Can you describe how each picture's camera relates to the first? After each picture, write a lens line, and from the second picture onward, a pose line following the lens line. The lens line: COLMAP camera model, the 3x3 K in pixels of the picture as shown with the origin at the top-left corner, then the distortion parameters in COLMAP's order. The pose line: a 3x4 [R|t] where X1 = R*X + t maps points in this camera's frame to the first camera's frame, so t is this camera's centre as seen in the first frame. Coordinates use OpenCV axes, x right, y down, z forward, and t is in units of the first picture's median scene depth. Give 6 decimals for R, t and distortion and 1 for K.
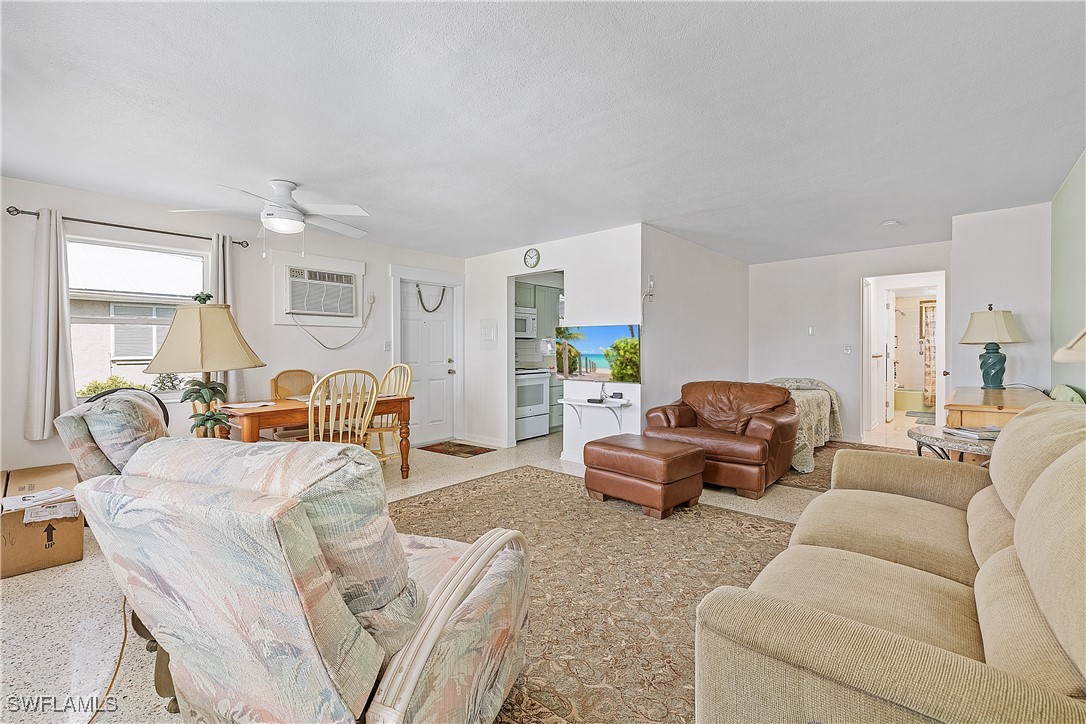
lens RADIAL K [[478.5, 0, 542.1], [0, 478.5, 353.9], [0, 0, 1]] dist [-0.001298, -0.000568]
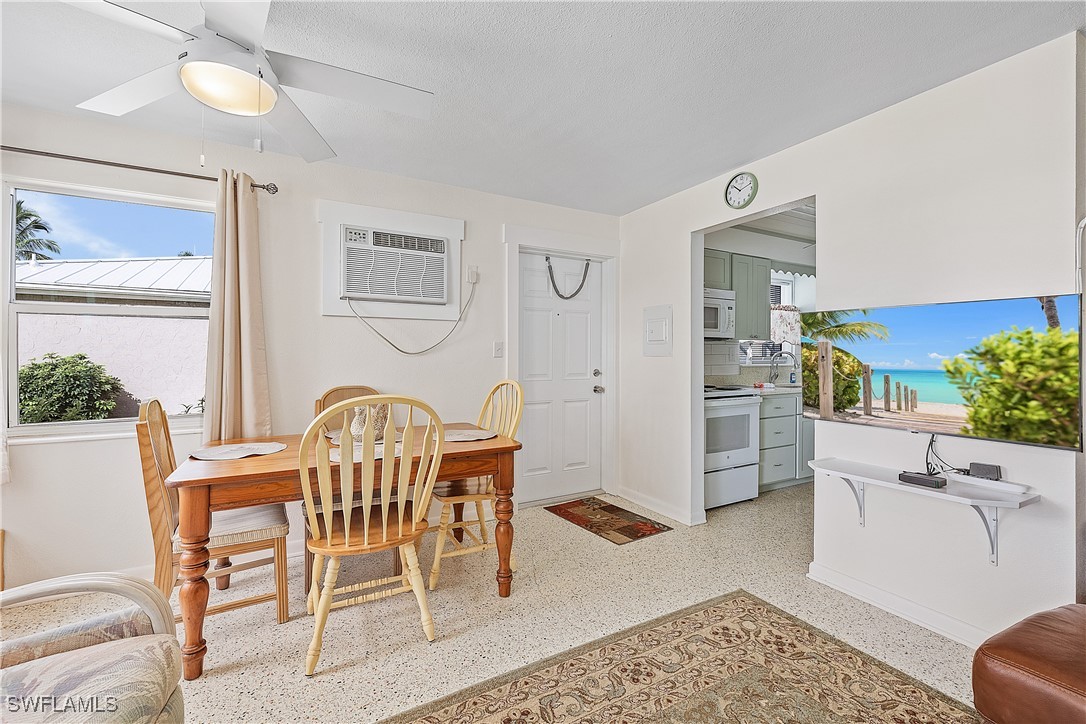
lens RADIAL K [[478.5, 0, 542.1], [0, 478.5, 353.9], [0, 0, 1]] dist [-0.001298, -0.000568]
pose [[0.947601, 0.004038, -0.319430, -0.072969], [-0.008085, 0.999903, -0.011343, -0.005384], [0.319354, 0.013331, 0.947542, 0.481856]]
